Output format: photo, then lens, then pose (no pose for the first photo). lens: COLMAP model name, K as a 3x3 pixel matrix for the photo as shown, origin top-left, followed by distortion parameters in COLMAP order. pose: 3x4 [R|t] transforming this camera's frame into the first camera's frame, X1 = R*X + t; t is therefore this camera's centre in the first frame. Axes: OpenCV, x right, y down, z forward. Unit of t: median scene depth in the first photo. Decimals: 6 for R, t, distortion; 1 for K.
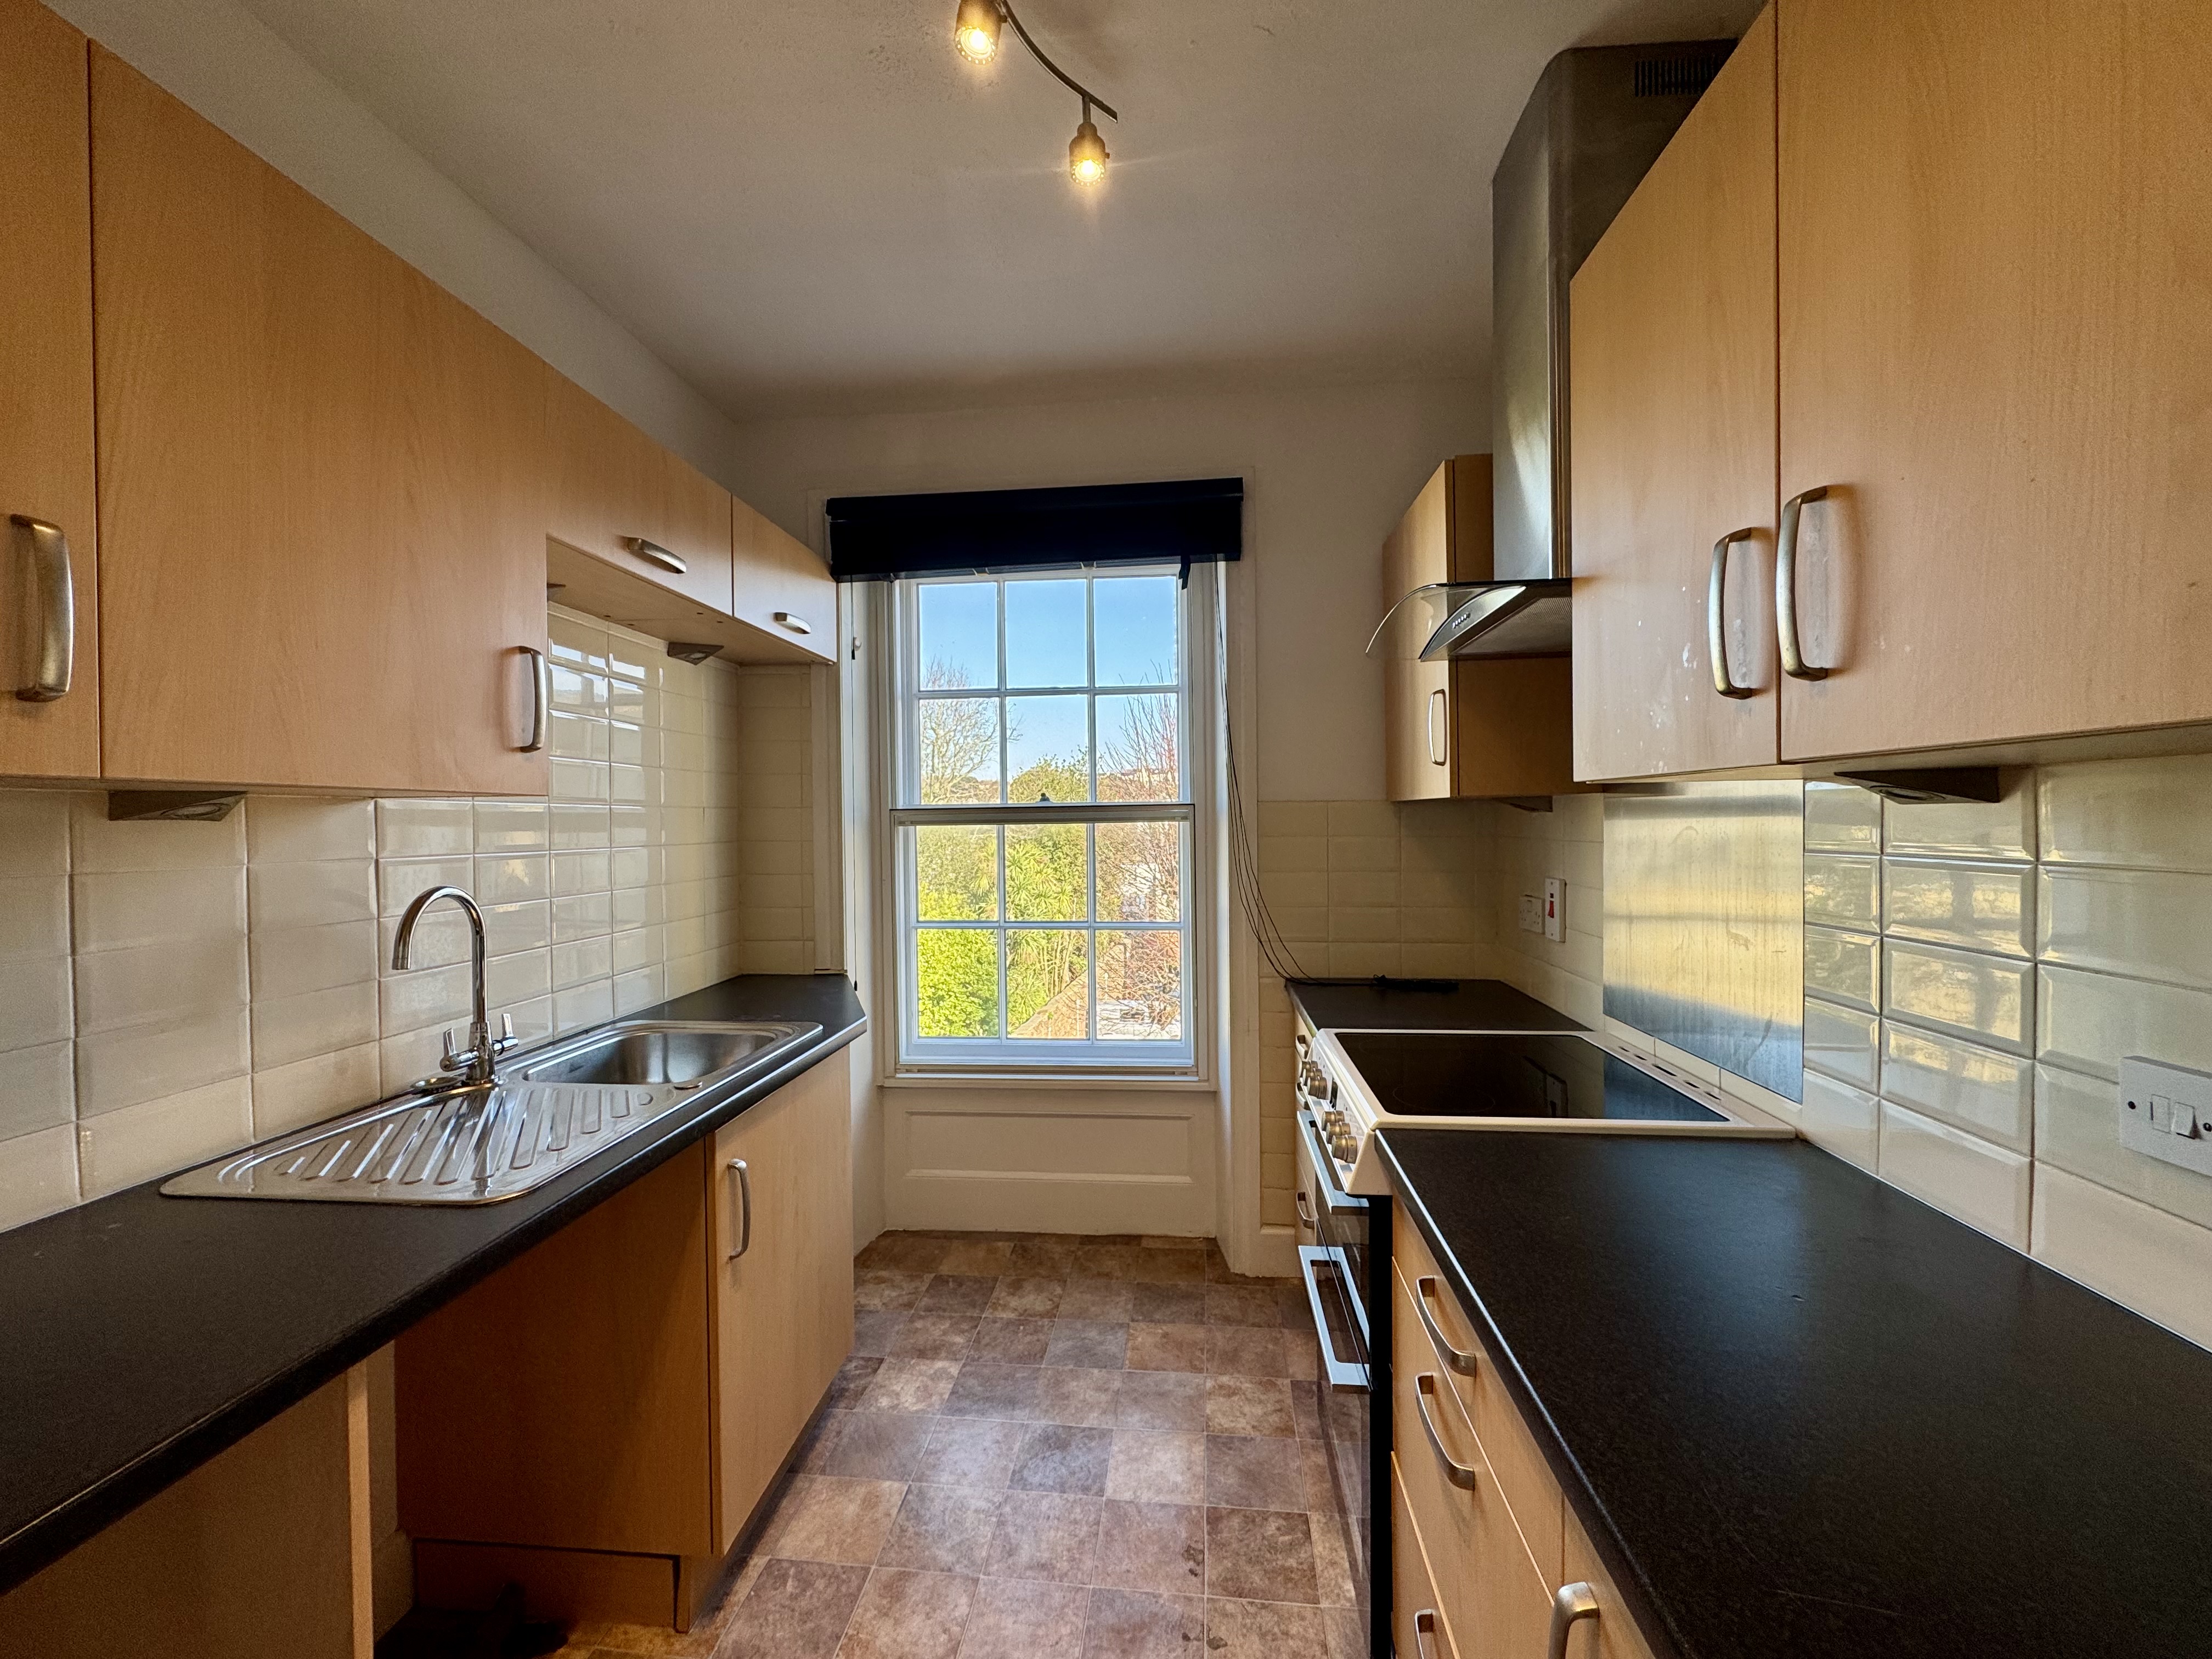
lens RADIAL K [[882.4, 0, 1106.0], [0, 882.4, 829.5], [0, 0, 1]] dist [-0.000226, -0.000627]
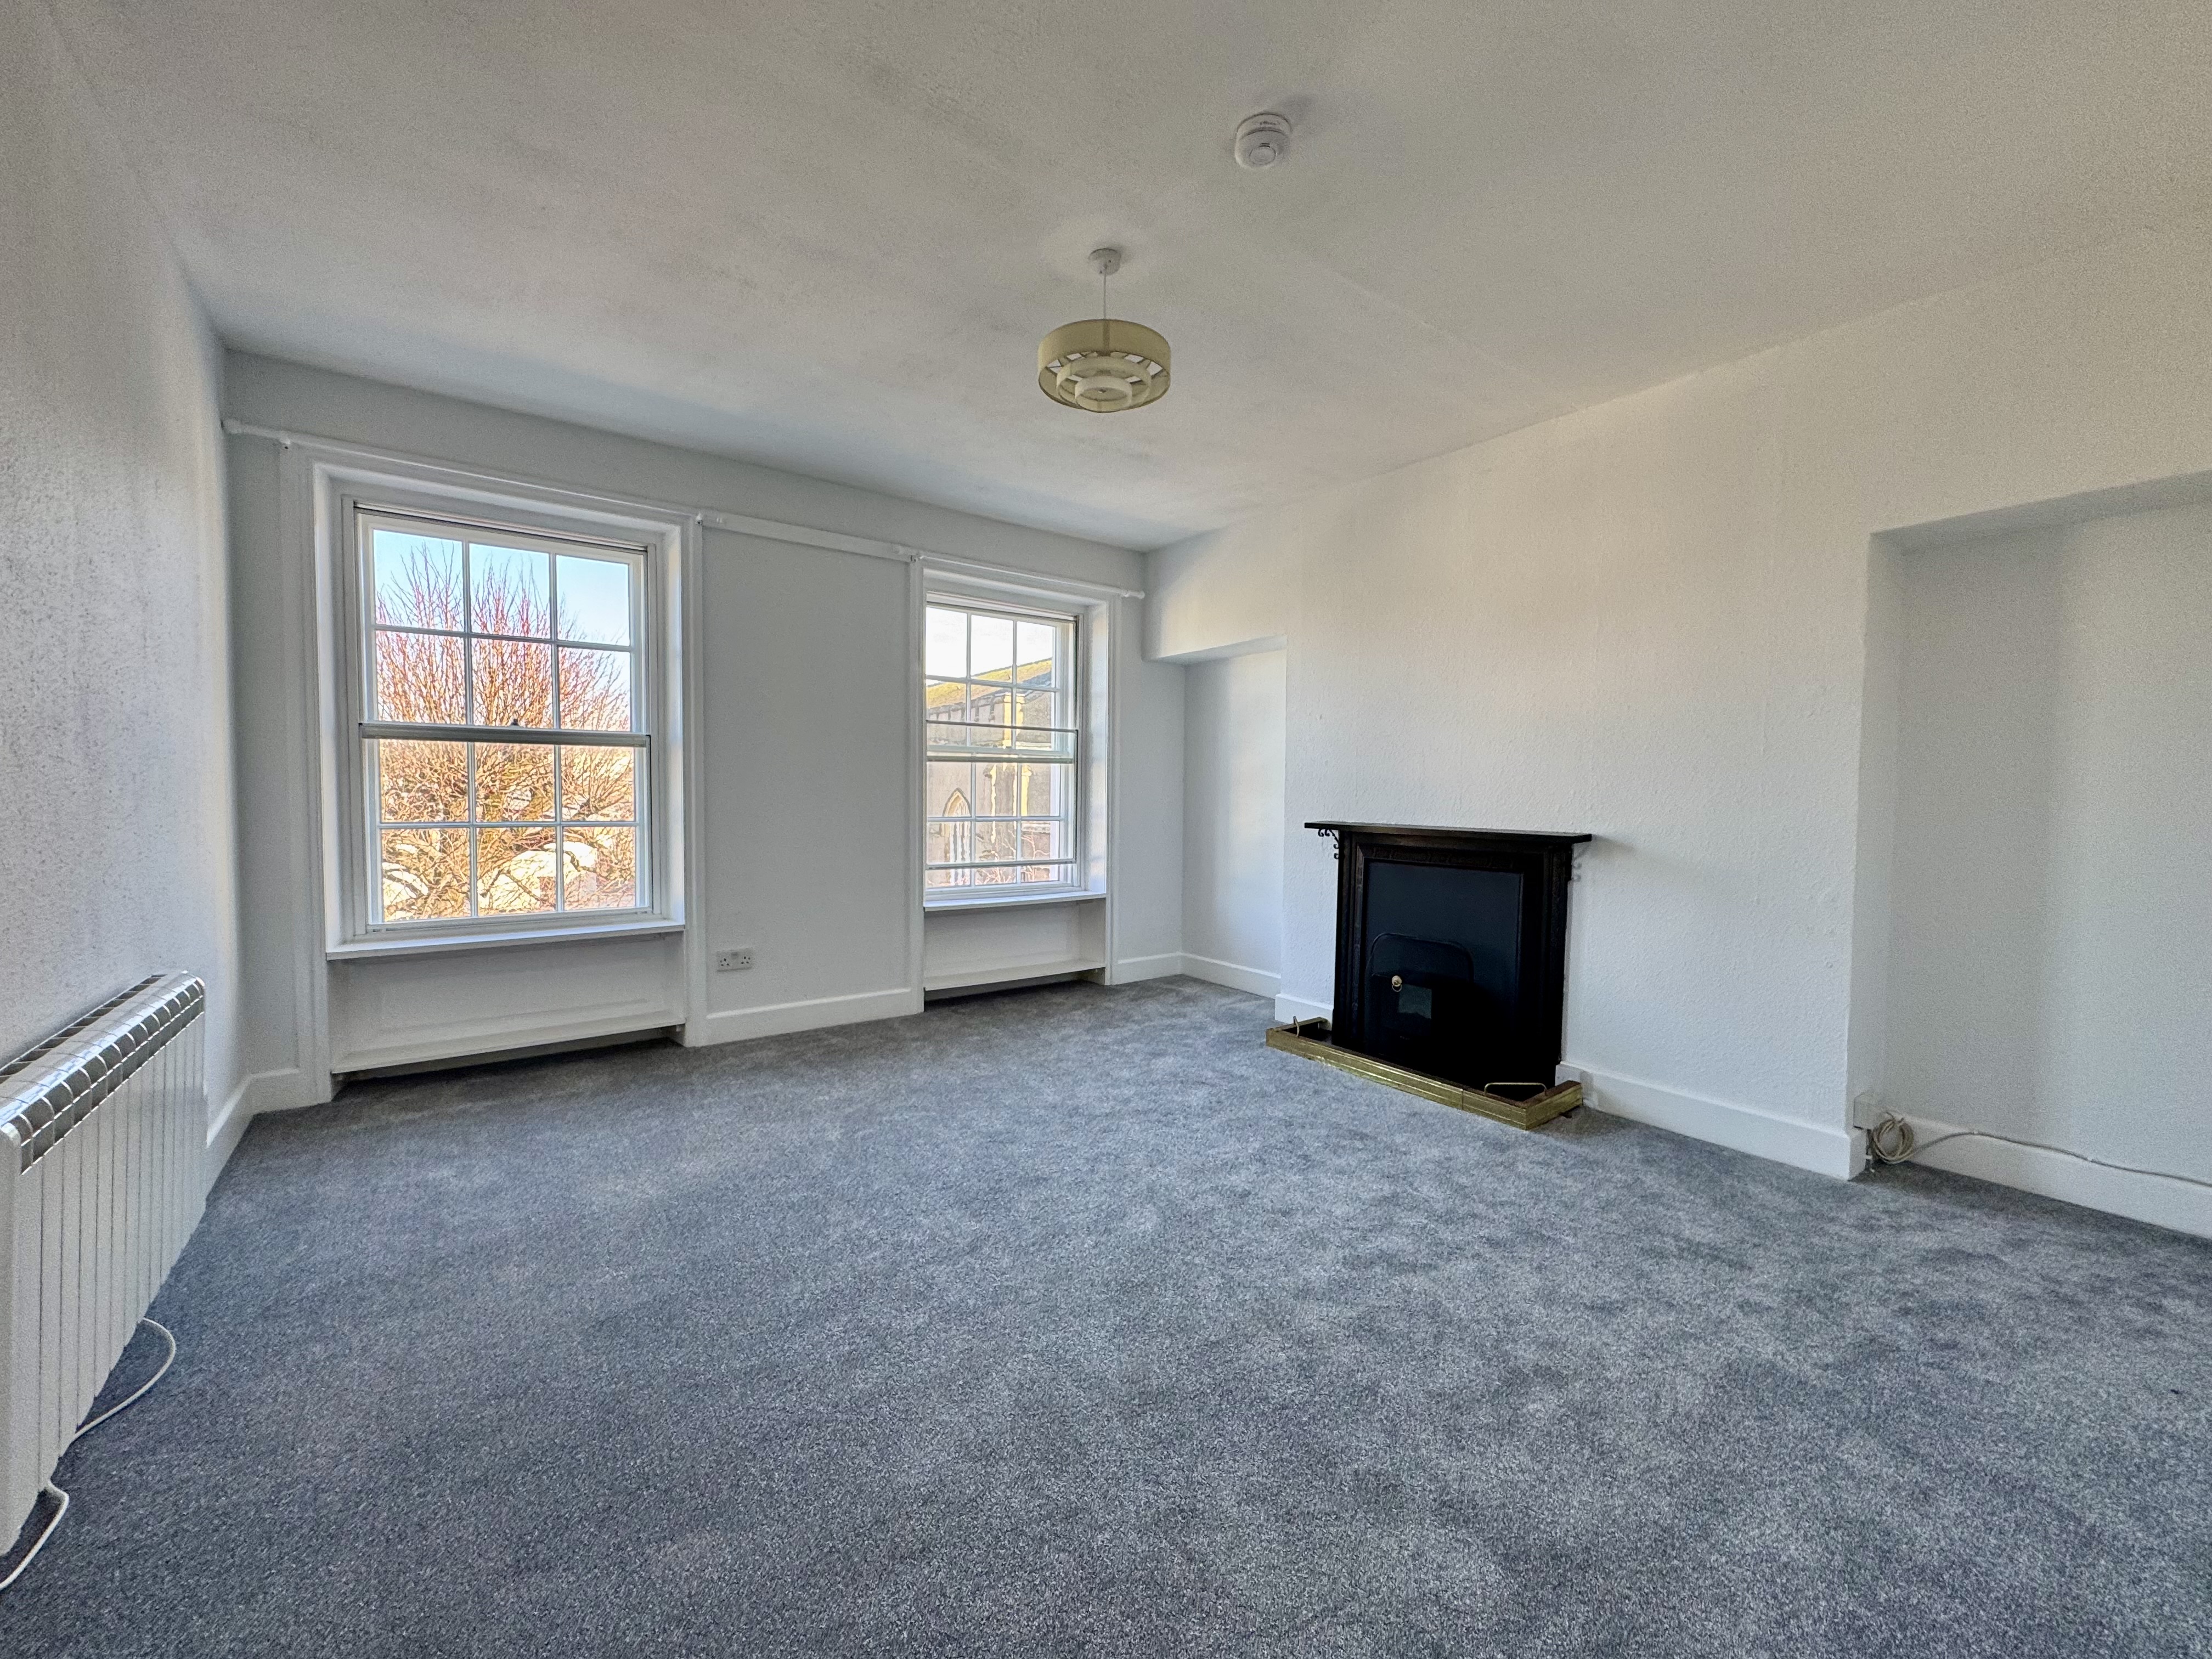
lens RADIAL K [[882.4, 0, 1106.0], [0, 882.4, 829.5], [0, 0, 1]] dist [-0.000226, -0.000627]
pose [[0.747757, -0.004343, 0.663959, -0.275706], [-0.010034, 0.999790, 0.017841, 0.084331], [-0.663897, -0.020003, 0.747556, -0.503085]]
